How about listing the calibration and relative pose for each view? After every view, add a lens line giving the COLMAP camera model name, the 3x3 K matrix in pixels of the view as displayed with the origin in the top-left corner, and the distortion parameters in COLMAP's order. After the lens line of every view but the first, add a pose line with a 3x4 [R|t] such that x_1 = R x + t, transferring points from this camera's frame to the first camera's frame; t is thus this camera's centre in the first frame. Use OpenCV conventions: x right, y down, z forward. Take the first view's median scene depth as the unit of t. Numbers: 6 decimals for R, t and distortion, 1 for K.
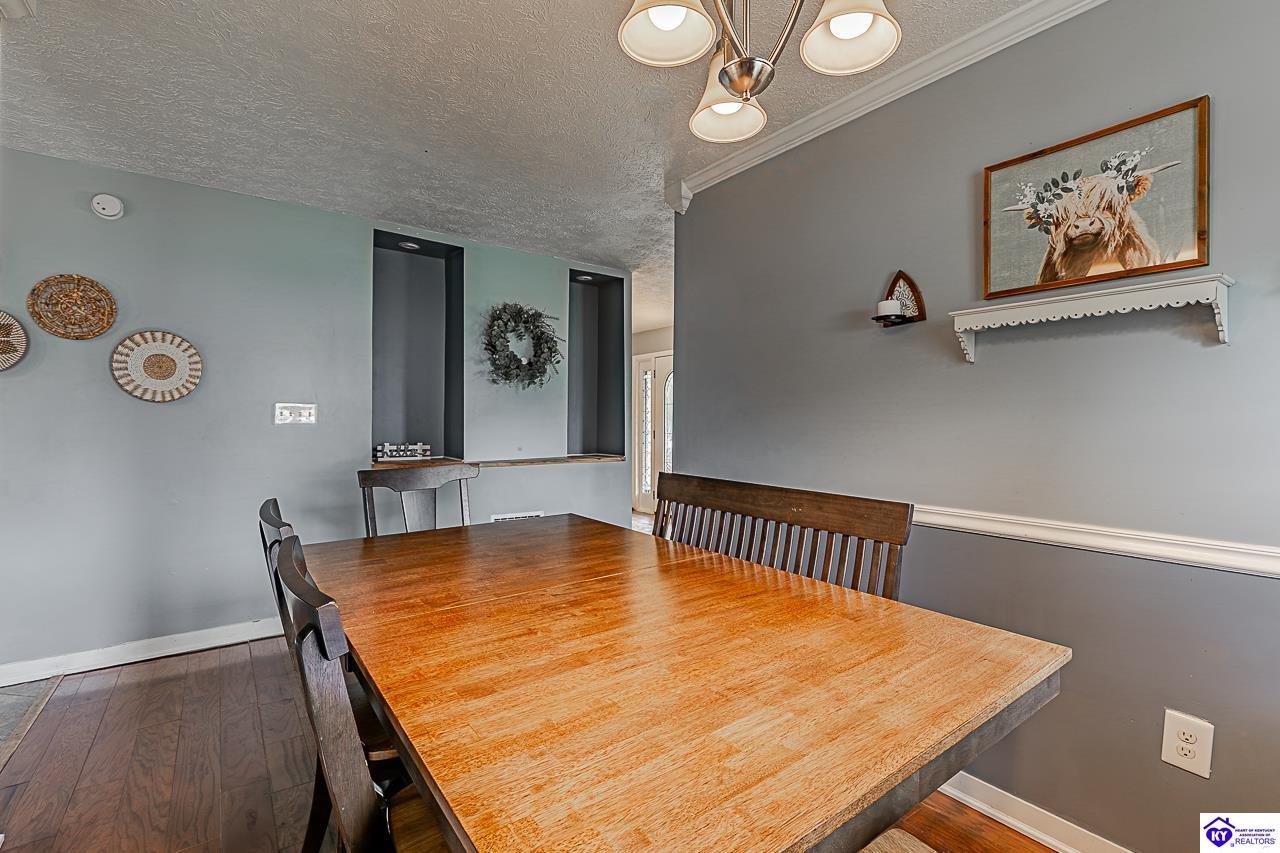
lens RADIAL K [[575.5, 0, 640.0], [0, 575.5, 426.5], [0, 0, 1]] dist [0.001502, -0.000084]
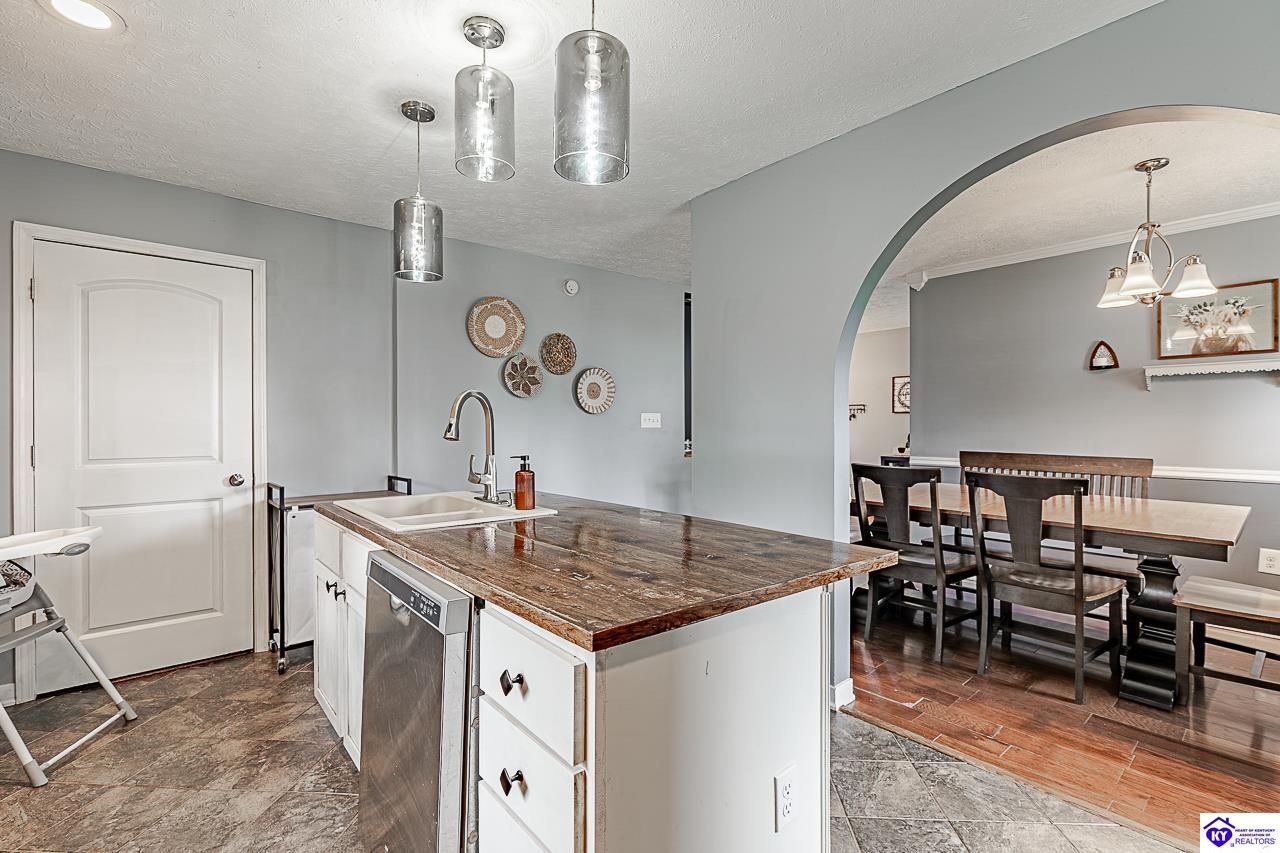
lens RADIAL K [[575.5, 0, 640.0], [0, 575.5, 426.5], [0, 0, 1]] dist [0.001502, -0.000084]
pose [[0.997151, -0.013809, 0.074158, -1.322884], [0.013690, 0.999904, 0.002104, -0.017232], [-0.074180, -0.001083, 0.997244, -0.844504]]
